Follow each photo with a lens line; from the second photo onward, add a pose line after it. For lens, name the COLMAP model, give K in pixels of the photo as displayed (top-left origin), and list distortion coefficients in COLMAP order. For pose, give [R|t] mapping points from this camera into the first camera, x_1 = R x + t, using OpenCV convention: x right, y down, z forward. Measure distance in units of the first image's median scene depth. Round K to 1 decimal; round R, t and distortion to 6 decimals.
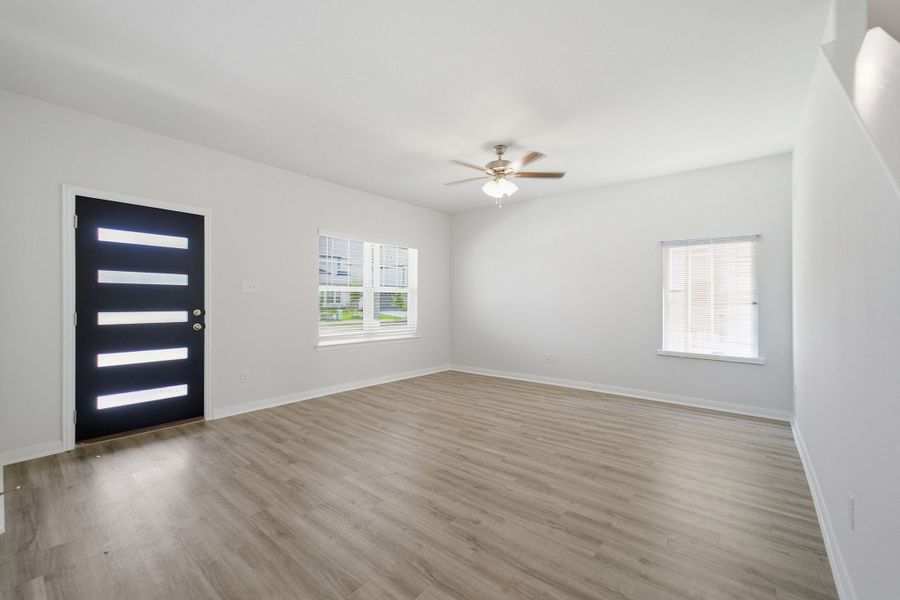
lens RADIAL K [[382.2, 0, 458.8], [0, 382.2, 297.9], [0, 0, 1]] dist [-0.005419, 0.004746]
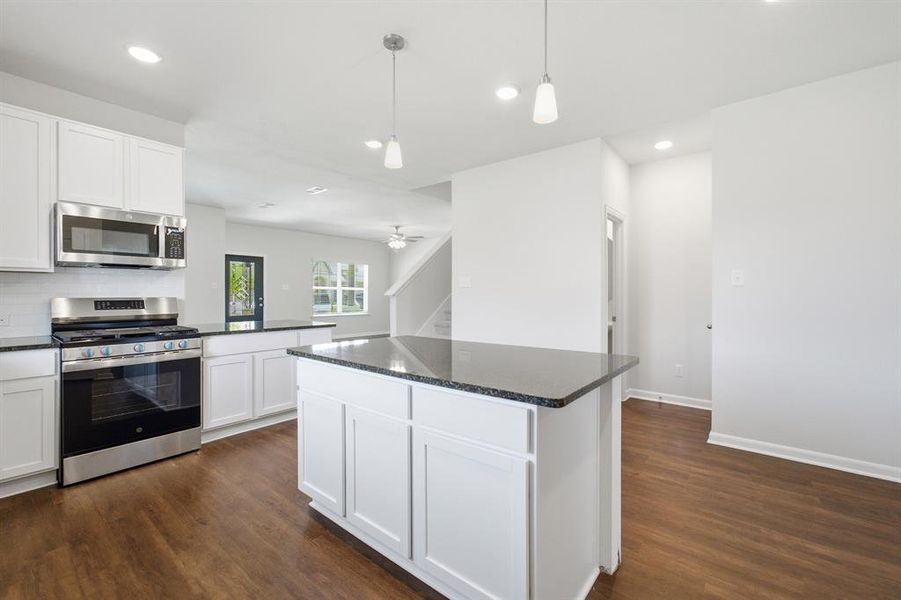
lens RADIAL K [[382.6, 0, 447.4], [0, 382.6, 297.6], [0, 0, 1]] dist [-0.005419, 0.004746]
pose [[0.999295, 0.002717, 0.037442, 0.324629], [-0.002903, 0.999984, 0.004911, 0.018859], [-0.037428, -0.005016, 0.999287, -1.305462]]
